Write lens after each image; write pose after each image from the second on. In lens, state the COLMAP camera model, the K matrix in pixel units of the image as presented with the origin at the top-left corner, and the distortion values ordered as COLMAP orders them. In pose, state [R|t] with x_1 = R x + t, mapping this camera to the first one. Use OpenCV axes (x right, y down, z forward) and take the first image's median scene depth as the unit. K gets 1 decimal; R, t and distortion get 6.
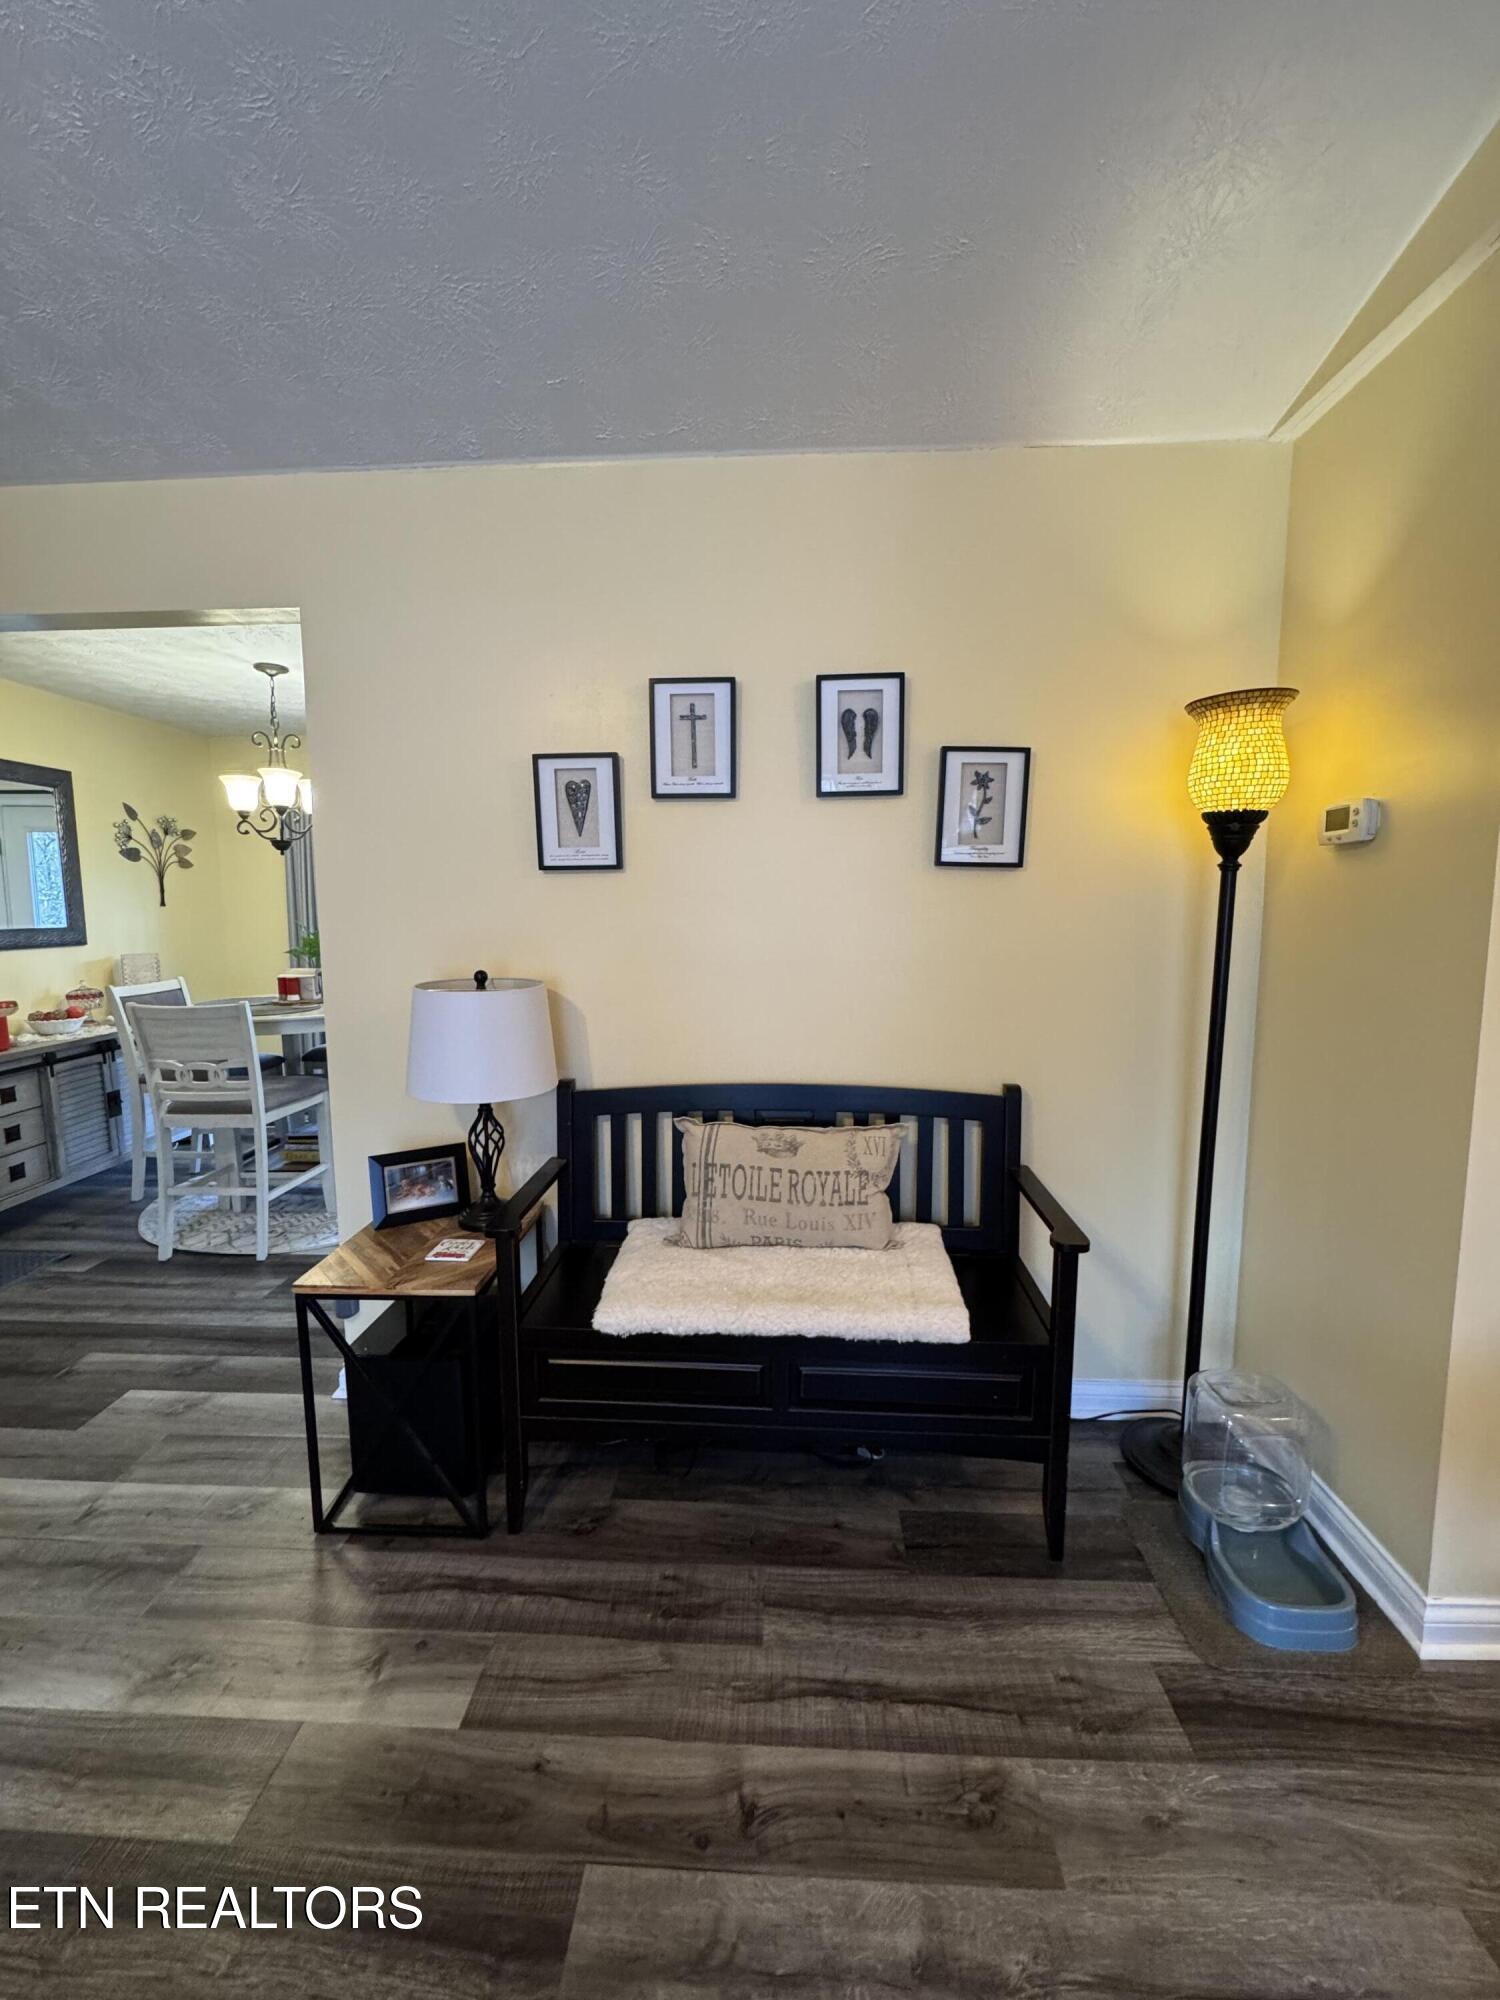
lens RADIAL K [[795.9, 0, 753.5], [0, 795.9, 993.0], [0, 0, 1]] dist [-0.012596, 0.000443]
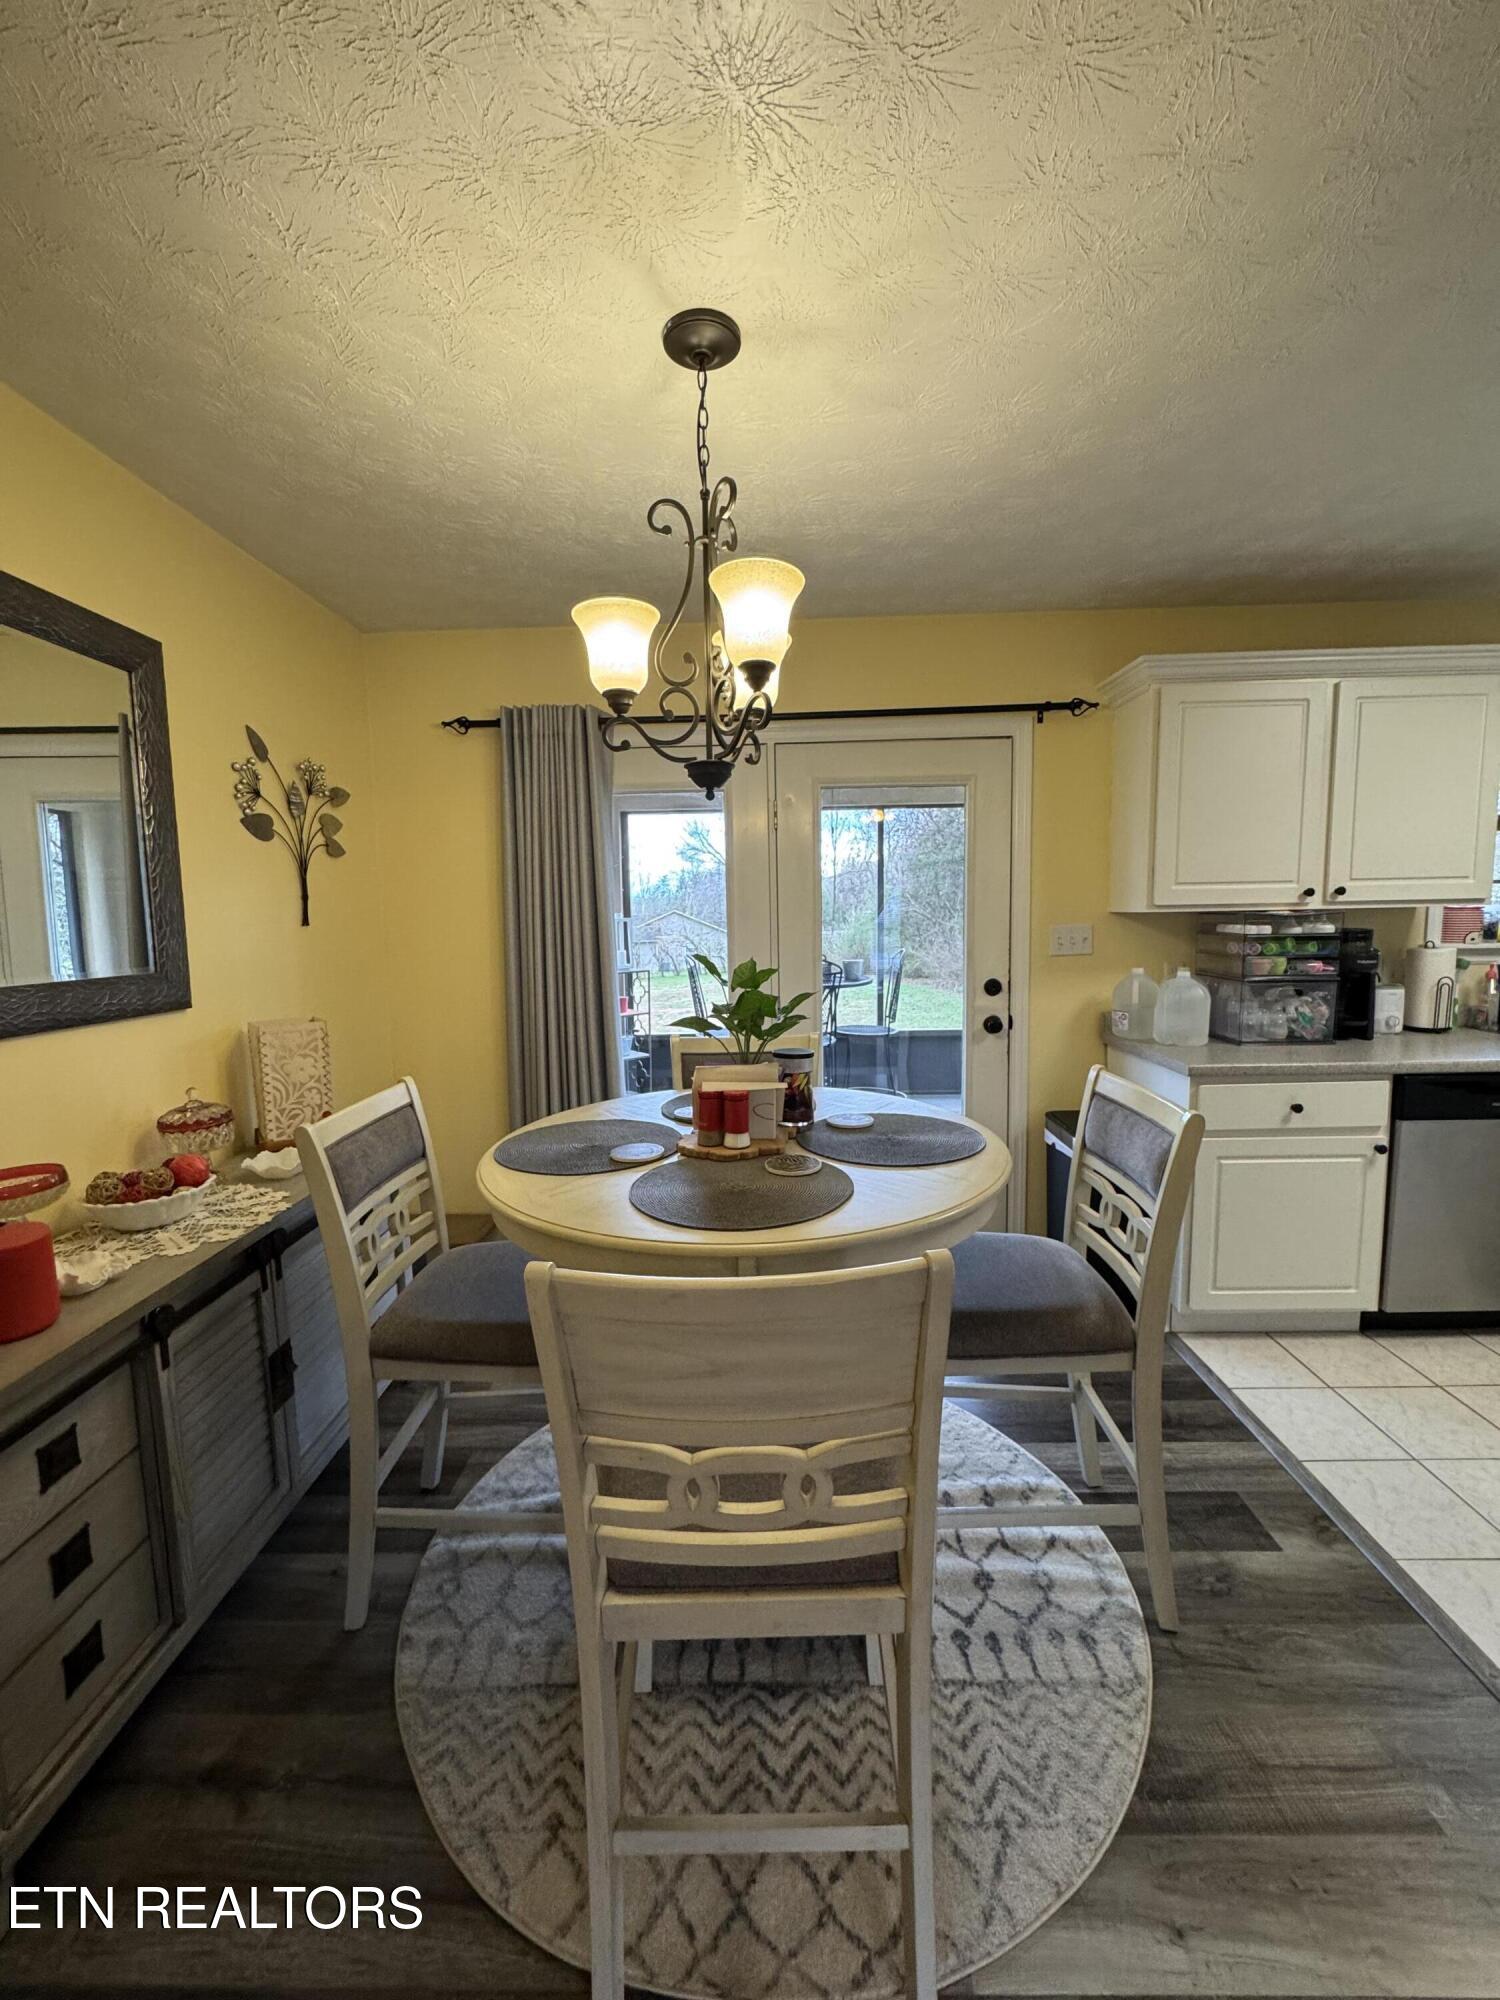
lens RADIAL K [[795.9, 0, 747.7], [0, 795.9, 999.9], [0, 0, 1]] dist [-0.012596, 0.000443]
pose [[0.999774, -0.011982, 0.017579, -0.517888], [0.012180, 0.999863, -0.011198, -0.056404], [-0.017442, 0.011410, 0.999783, 0.516327]]
